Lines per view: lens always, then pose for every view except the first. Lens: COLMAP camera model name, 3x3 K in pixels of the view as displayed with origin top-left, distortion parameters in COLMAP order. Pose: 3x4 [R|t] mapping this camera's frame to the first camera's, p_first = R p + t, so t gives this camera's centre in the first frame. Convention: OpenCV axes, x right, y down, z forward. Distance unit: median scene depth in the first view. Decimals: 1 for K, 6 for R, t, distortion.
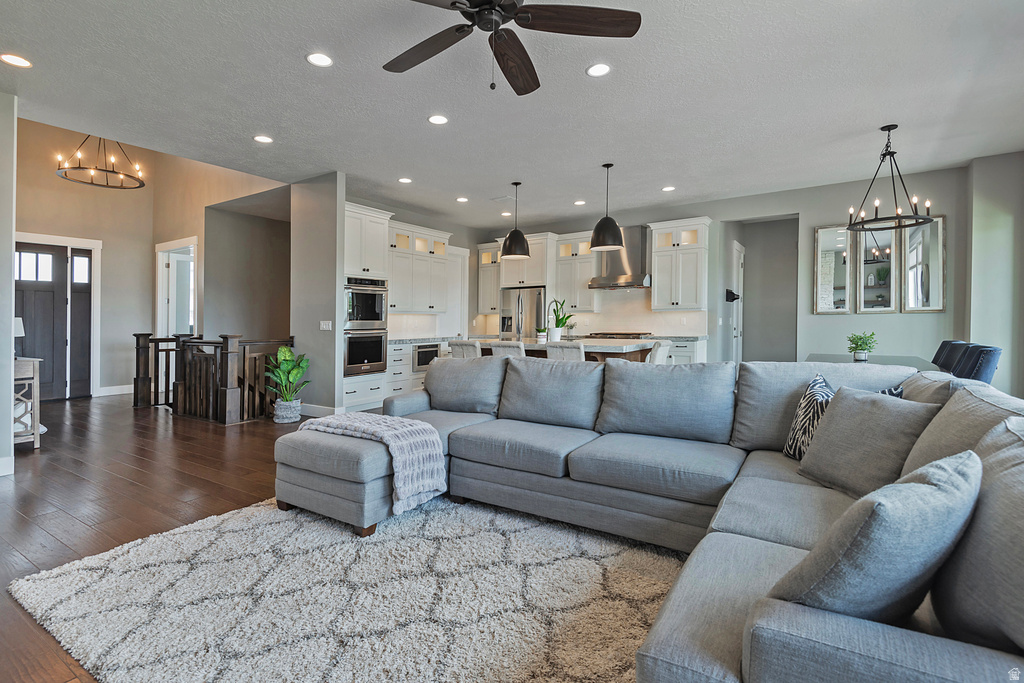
lens RADIAL K [[487.8, 0, 481.4], [0, 487.8, 317.0], [0, 0, 1]] dist [-0.016089, 0.000017]
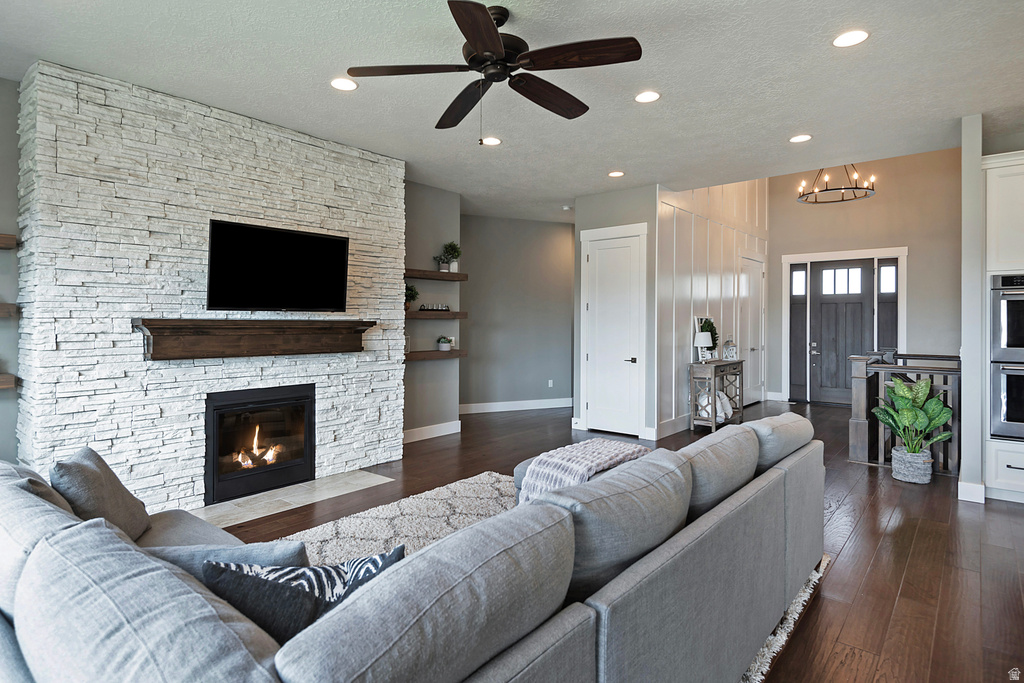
lens RADIAL K [[532.9, 0, 525.6], [0, 532.9, 317.4], [0, 0, 1]] dist [0.022917, -0.001446]
pose [[-0.076938, -0.000930, -0.997035, 0.332120], [0.006338, 0.999979, -0.001421, -0.023677], [0.997016, -0.006428, -0.076931, 0.350341]]
